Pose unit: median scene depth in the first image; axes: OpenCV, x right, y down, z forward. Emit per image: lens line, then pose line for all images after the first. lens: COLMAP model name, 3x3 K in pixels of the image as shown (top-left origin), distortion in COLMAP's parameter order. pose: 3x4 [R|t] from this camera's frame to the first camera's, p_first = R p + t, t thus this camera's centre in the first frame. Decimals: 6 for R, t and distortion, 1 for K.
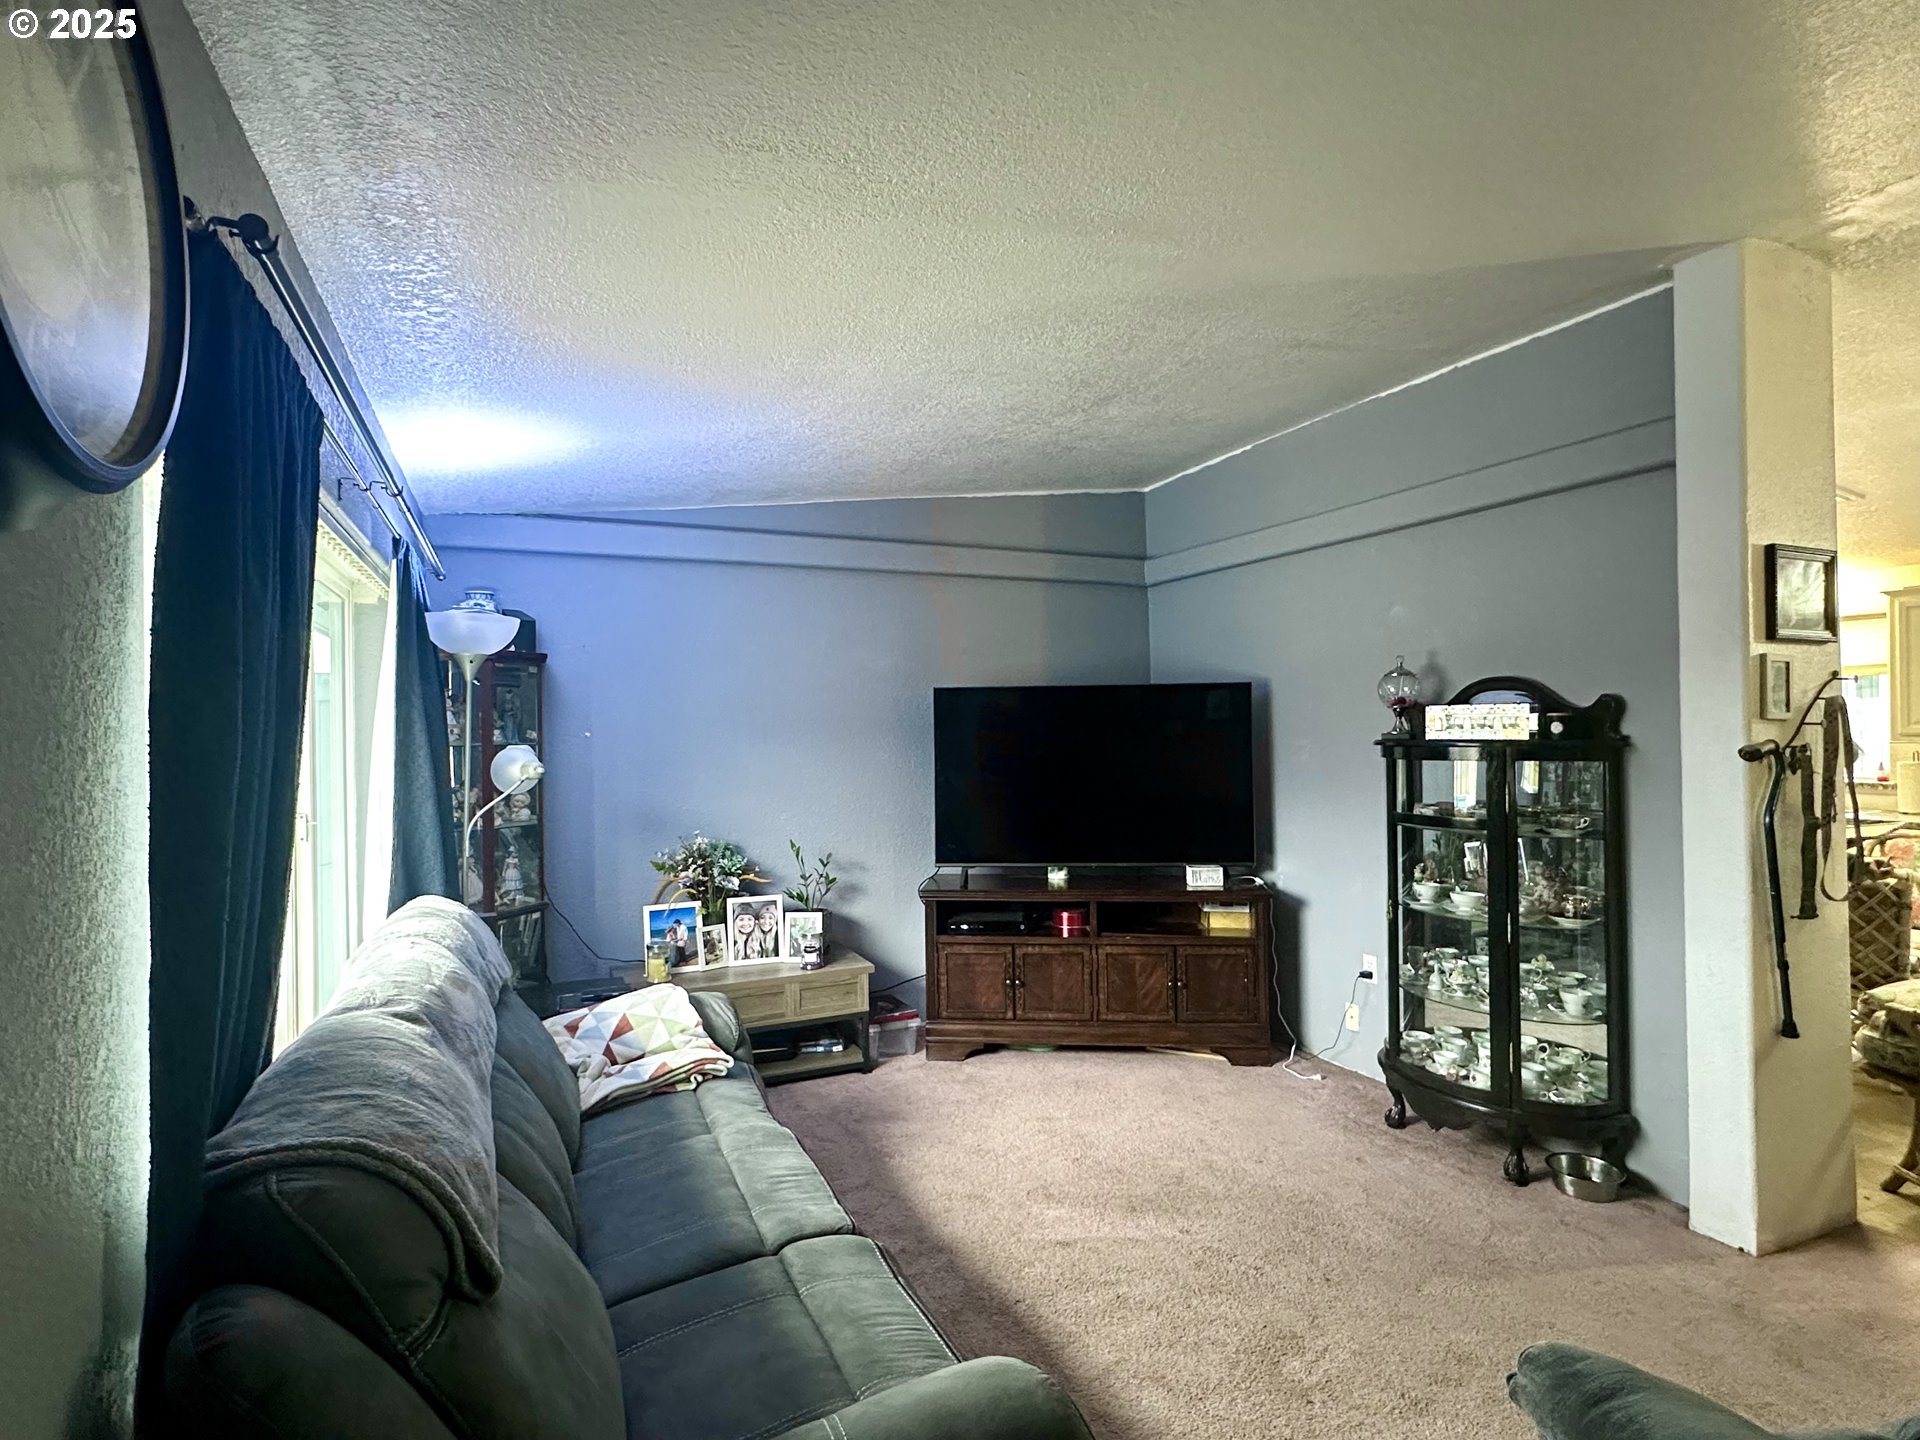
lens RADIAL K [[969.2, 0, 952.7], [0, 969.2, 726.9], [0, 0, 1]] dist [-0.000548, -0.000753]
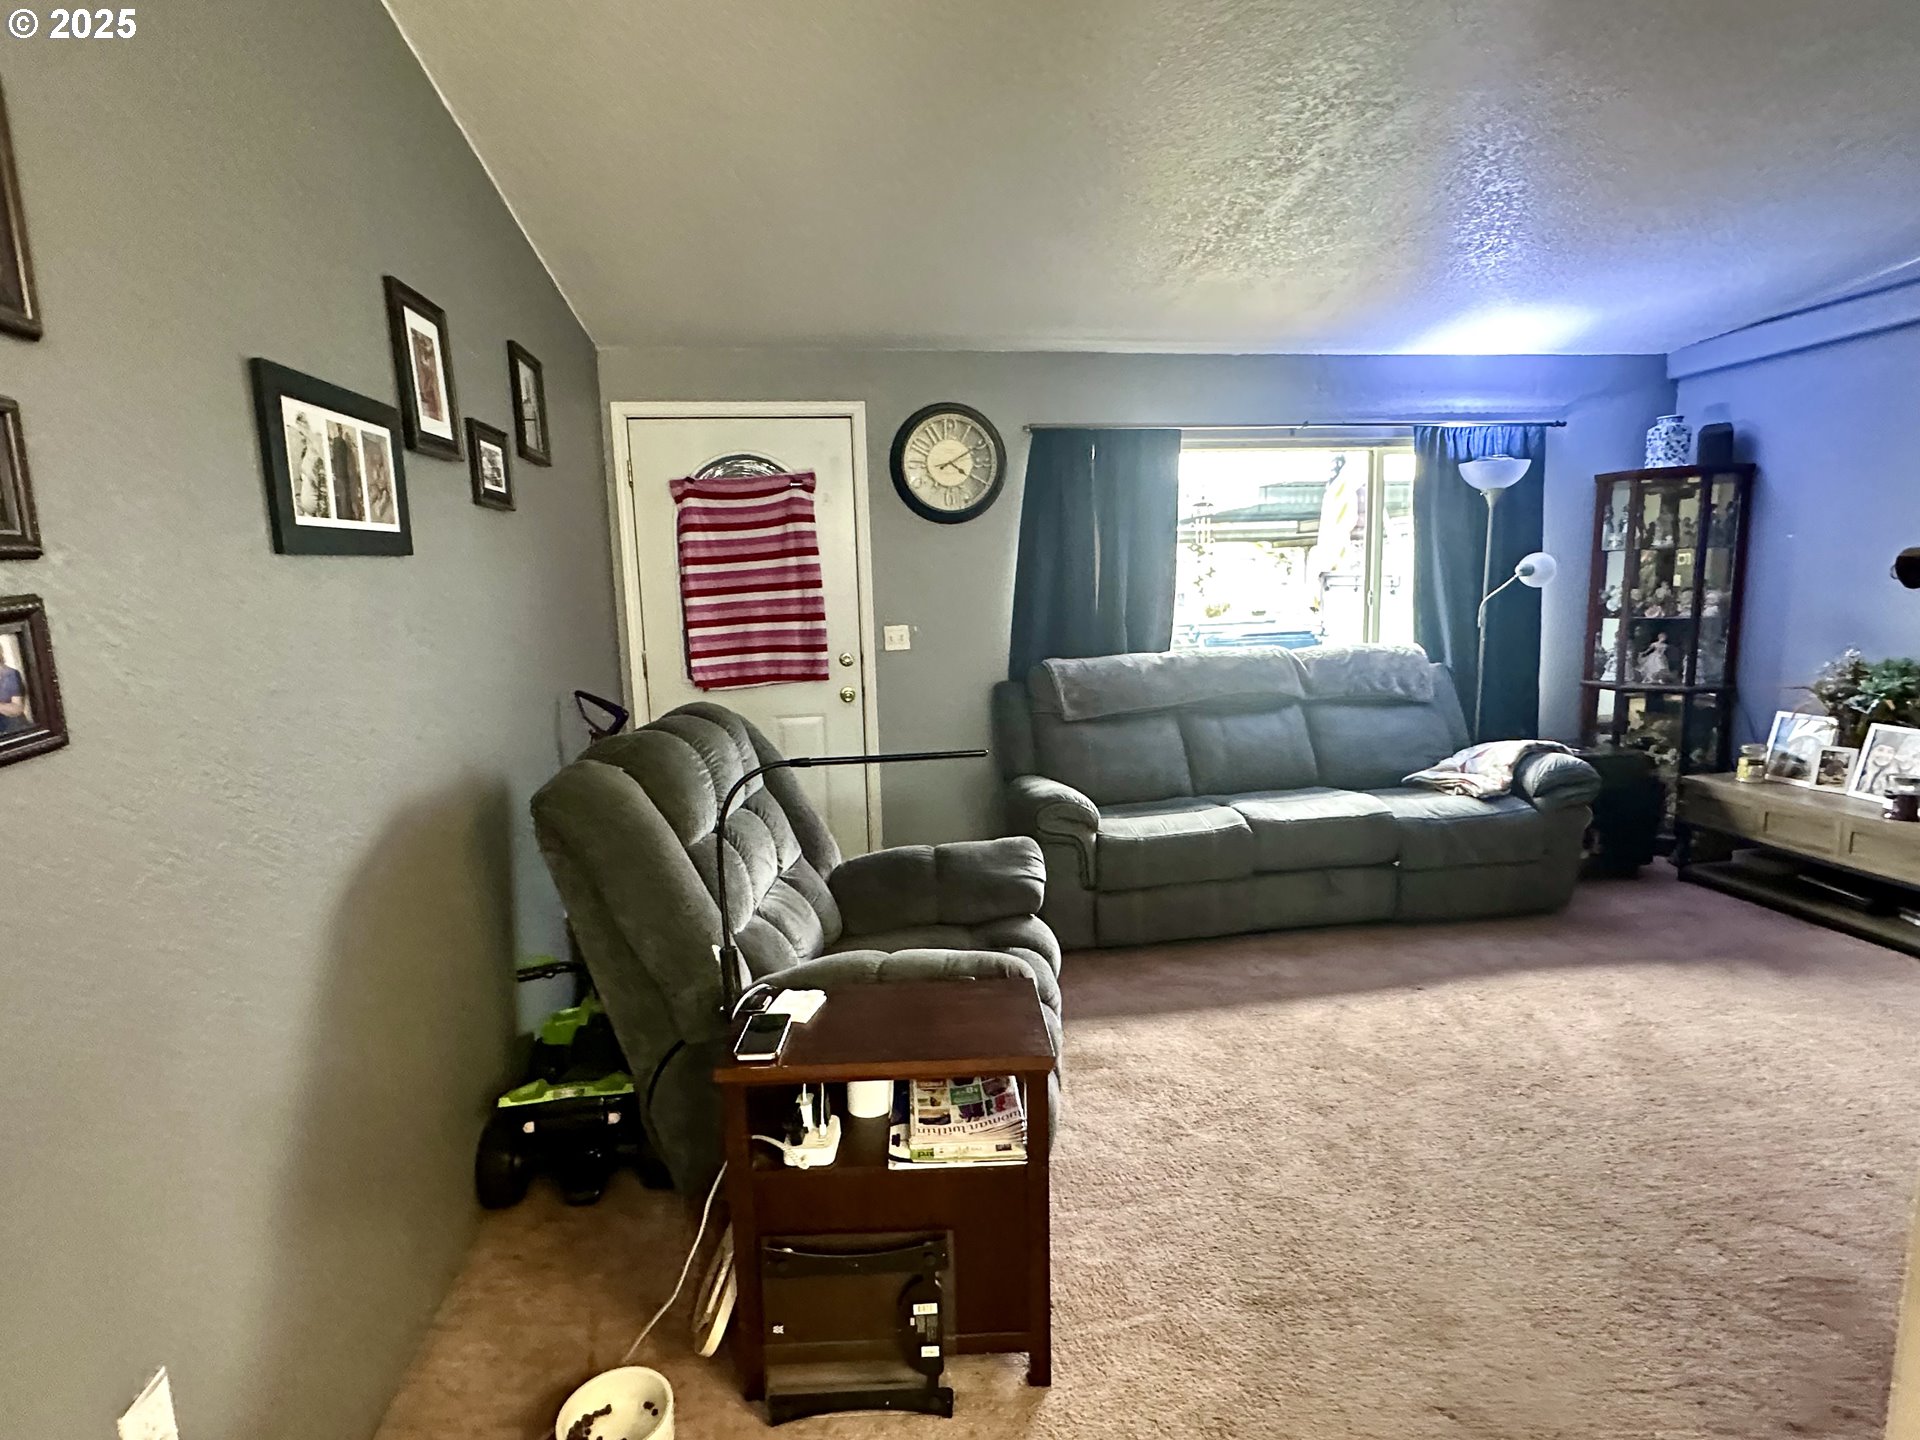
lens RADIAL K [[969.2, 0, 952.7], [0, 969.2, 726.9], [0, 0, 1]] dist [-0.000548, -0.000753]
pose [[-0.256097, 0.167517, -0.952025, 0.837687], [0.038484, 0.985856, 0.163117, 0.005277], [0.965885, 0.005136, -0.258922, 0.431489]]
